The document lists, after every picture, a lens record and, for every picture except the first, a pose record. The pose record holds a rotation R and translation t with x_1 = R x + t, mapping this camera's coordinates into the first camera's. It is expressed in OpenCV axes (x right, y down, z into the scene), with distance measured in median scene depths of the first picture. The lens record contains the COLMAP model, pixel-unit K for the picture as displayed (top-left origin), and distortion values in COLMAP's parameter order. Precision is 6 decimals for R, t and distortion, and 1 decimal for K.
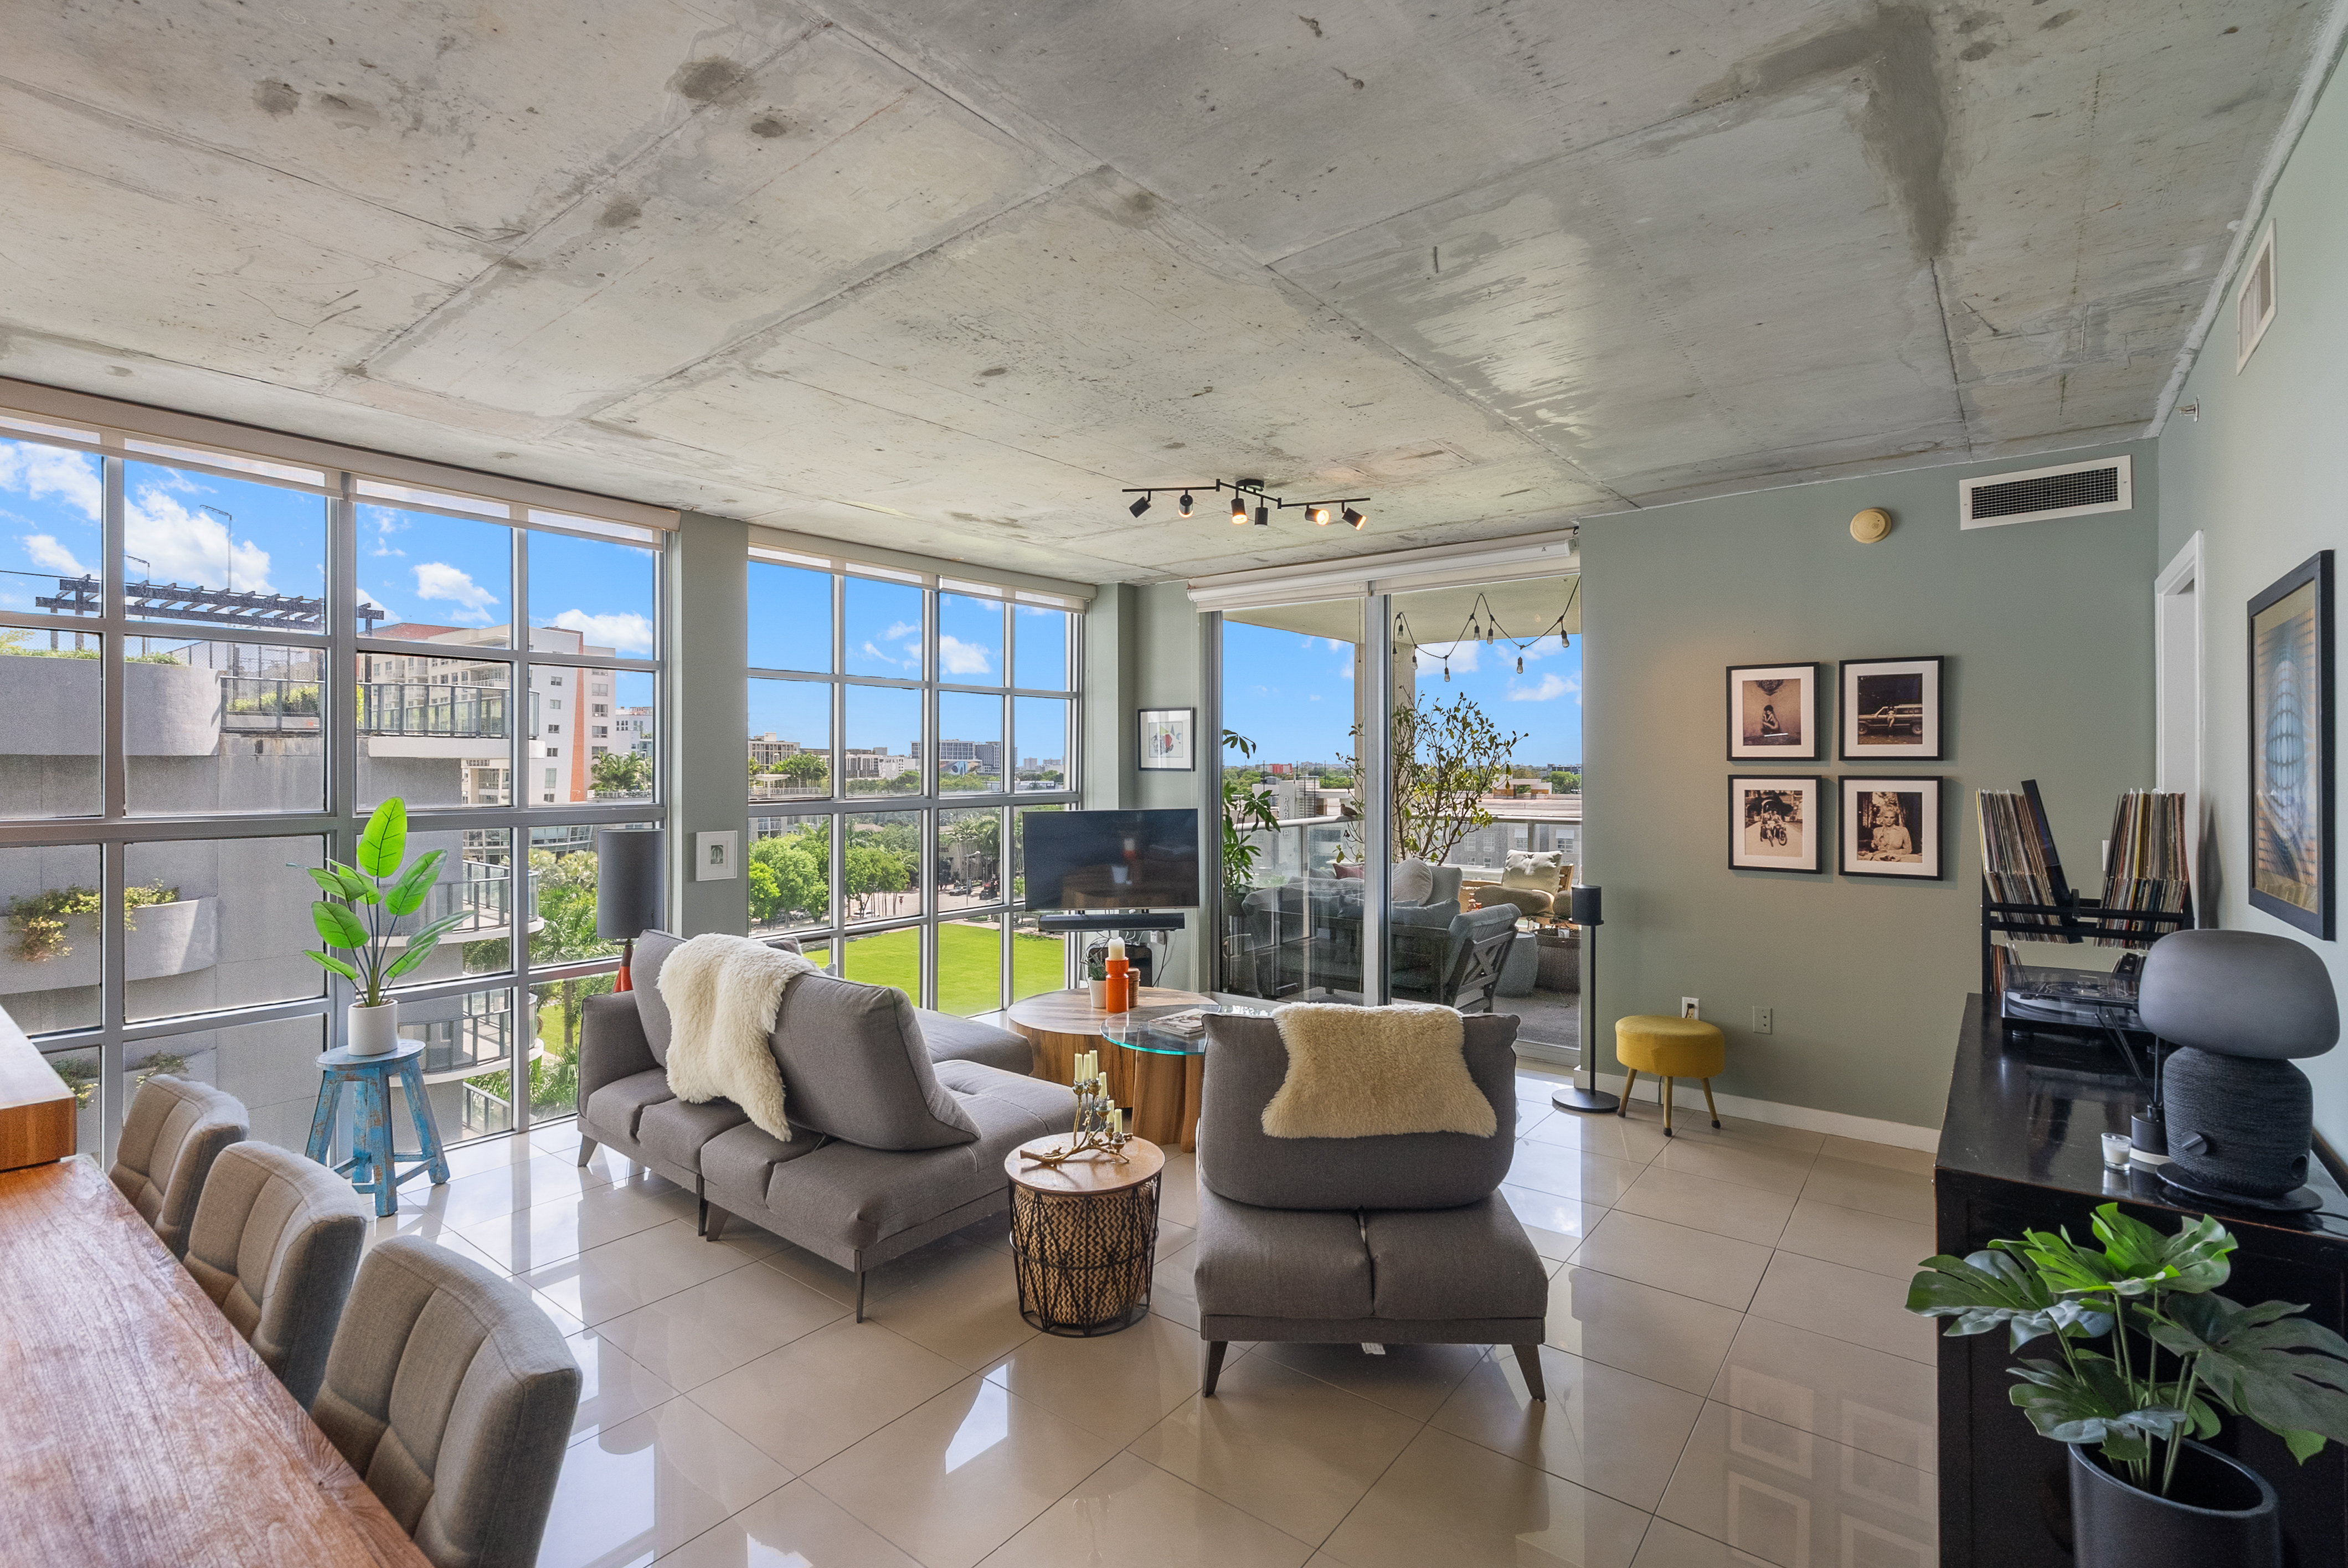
lens RADIAL K [[1073.1, 0, 1174.8], [0, 1073.1, 774.3], [0, 0, 1]] dist [0.000333, 0.001569]
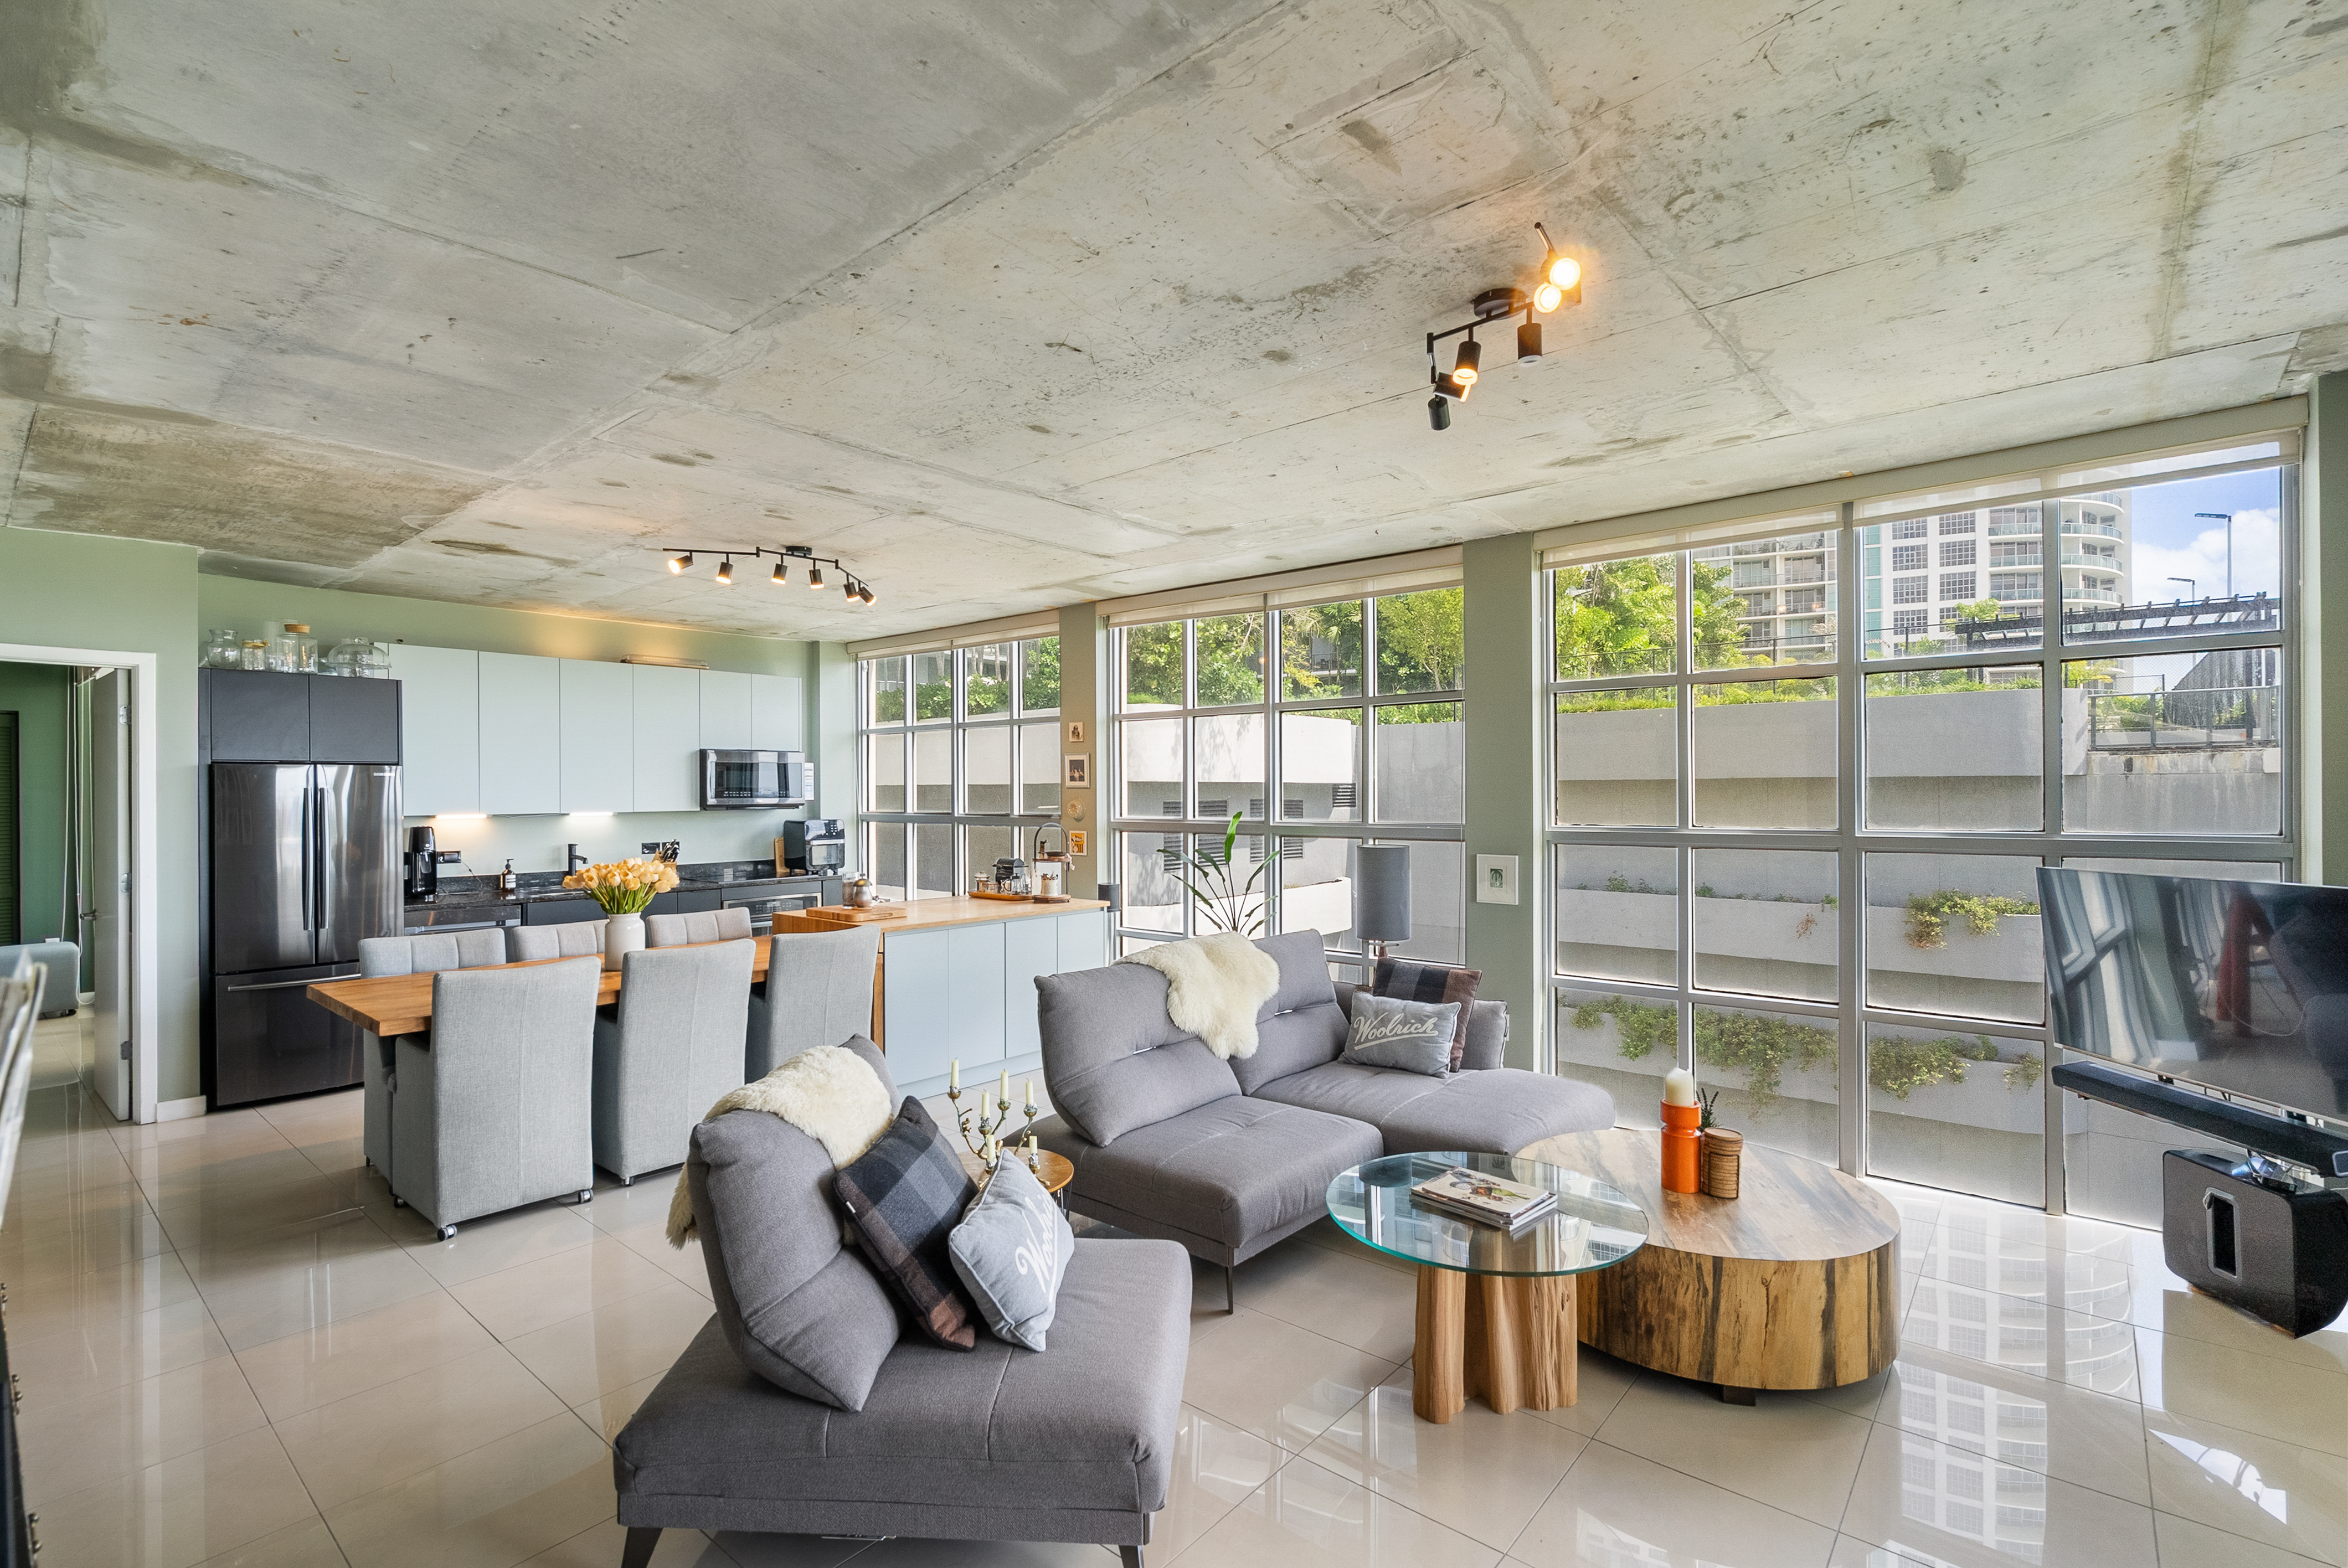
lens RADIAL K [[1073.1, 0, 1175.5], [0, 1073.1, 789.6], [0, 0, 1]] dist [0.000333, 0.001569]
pose [[-0.050481, 0.000558, -0.998725, 0.640492], [-0.002522, 0.999997, 0.000686, -0.007439], [0.998722, 0.002553, -0.050480, 0.838841]]
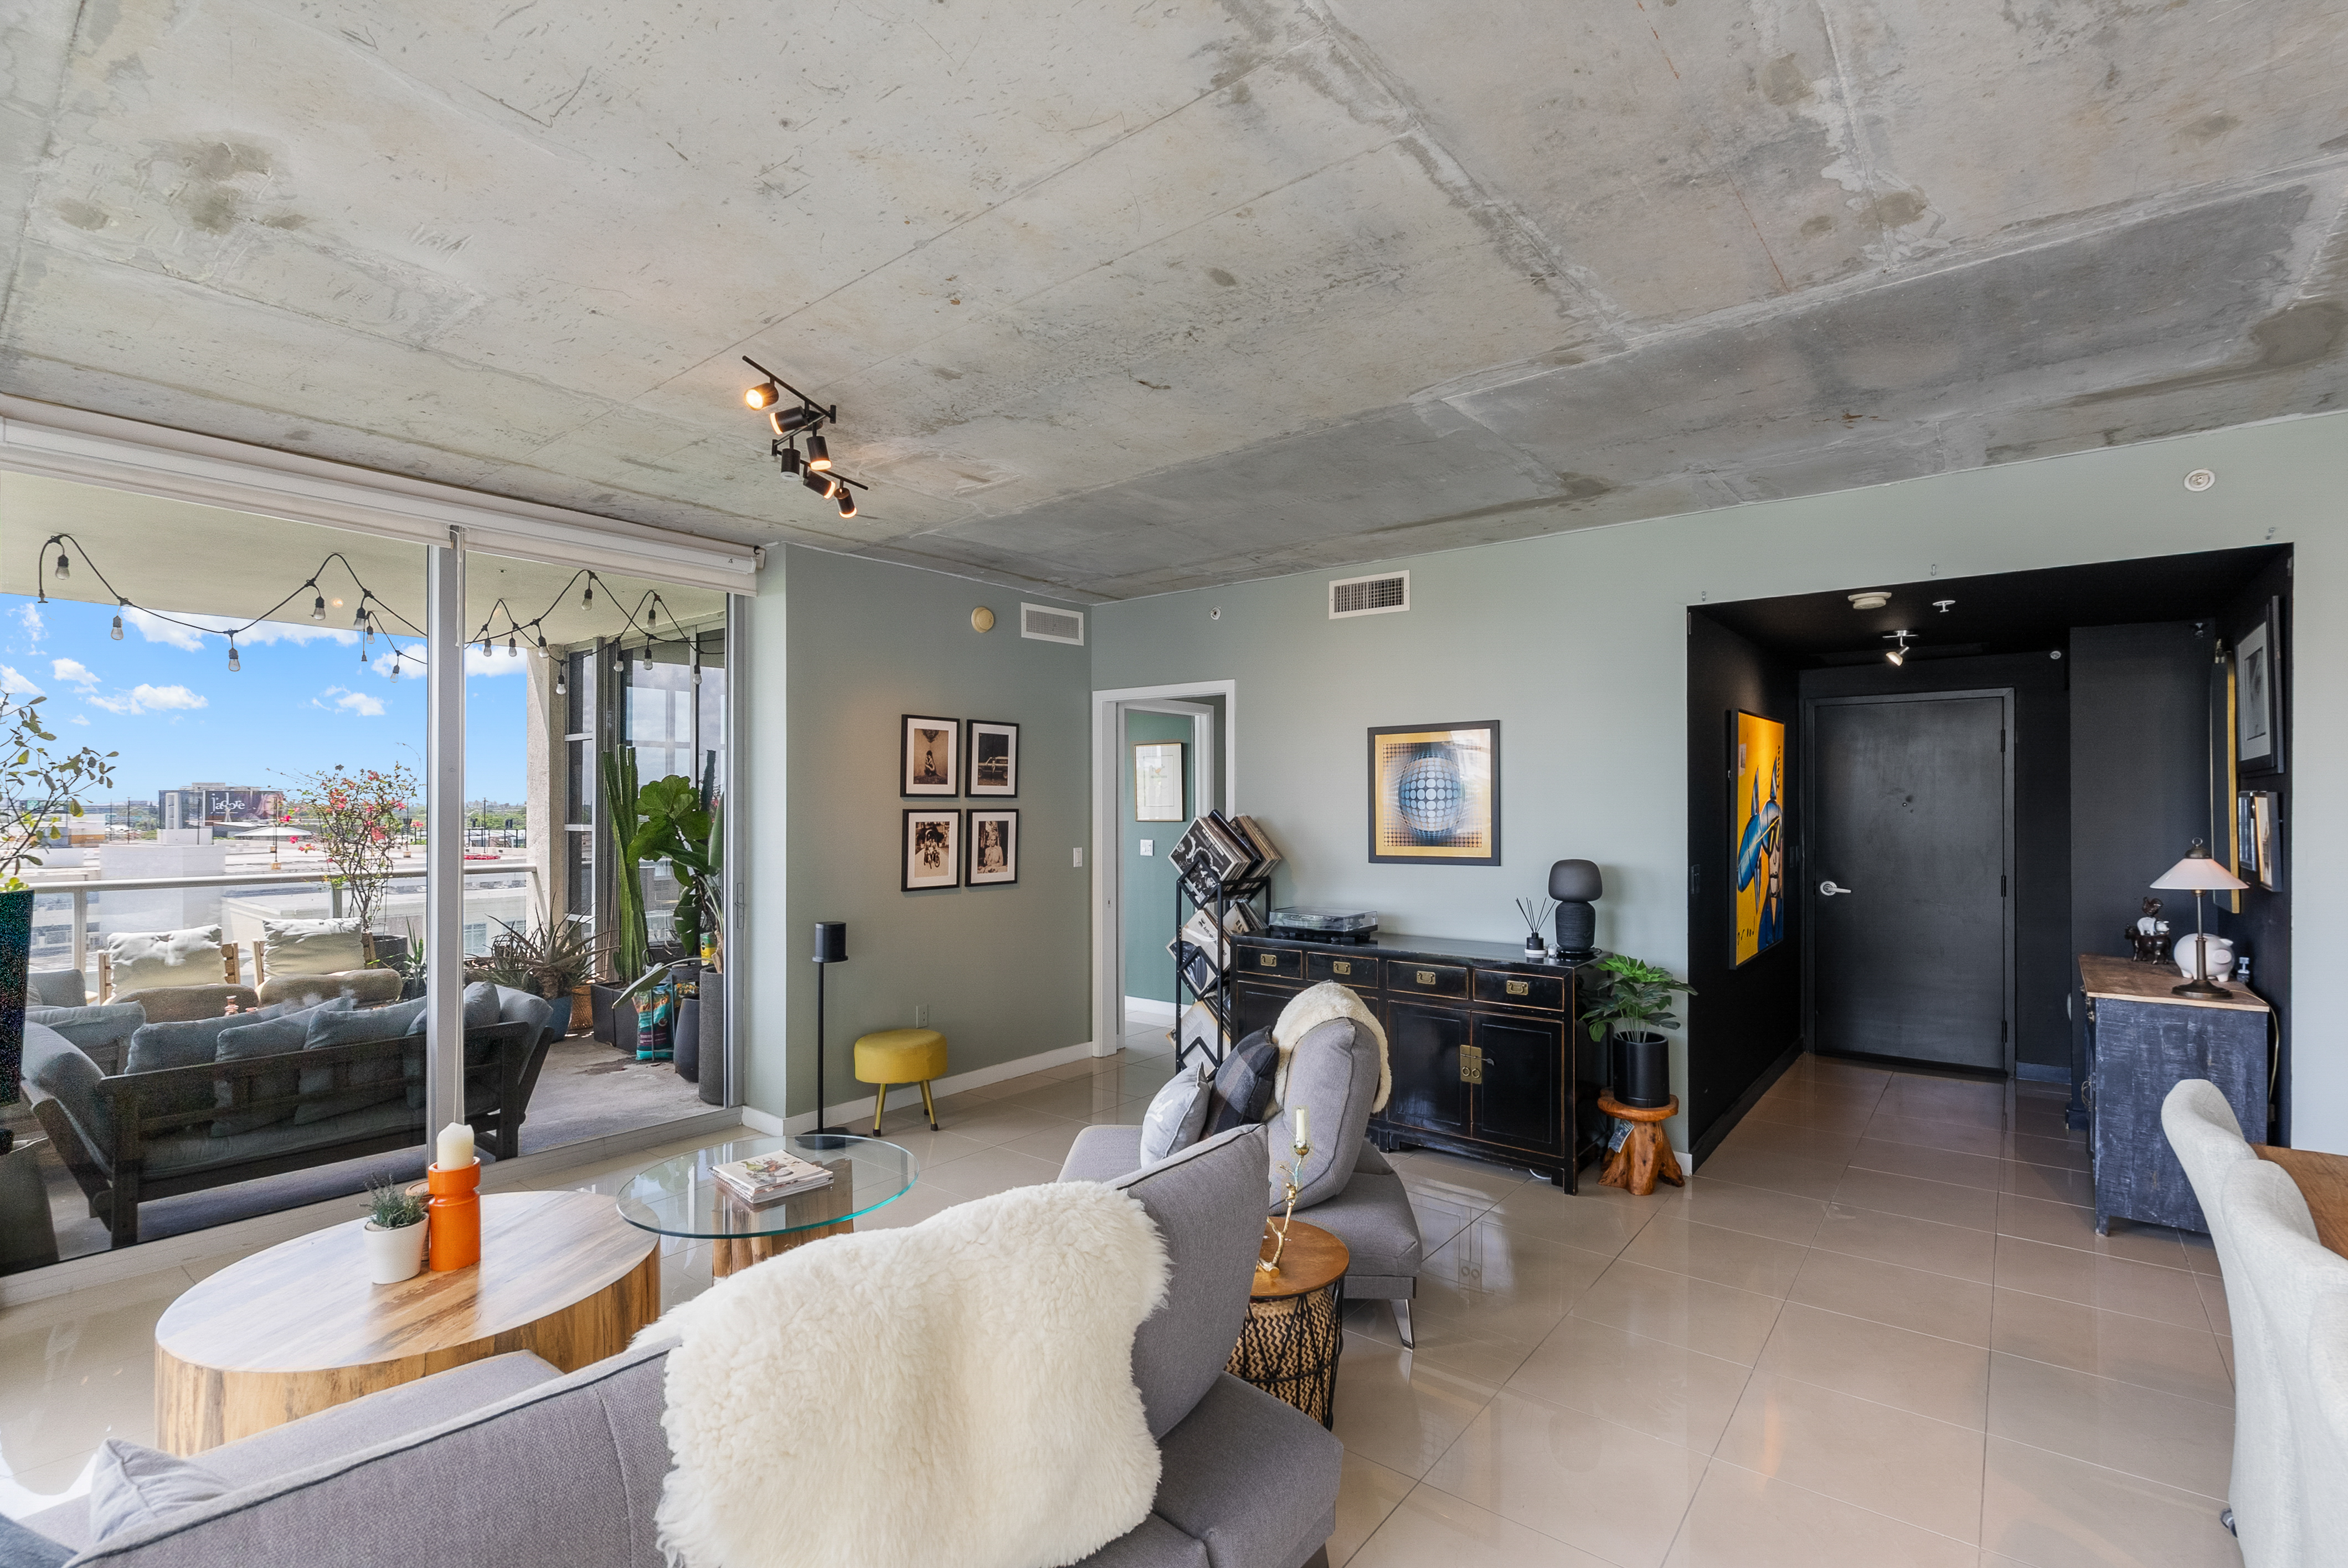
lens RADIAL K [[1073.1, 0, 1180.9], [0, 1073.1, 791.4], [0, 0, 1]] dist [0.000333, 0.001569]
pose [[0.008780, 0.012148, 0.999888, -0.649455], [0.007988, 0.999893, -0.012218, -0.002179], [-0.999930, 0.008094, 0.008682, 0.721413]]
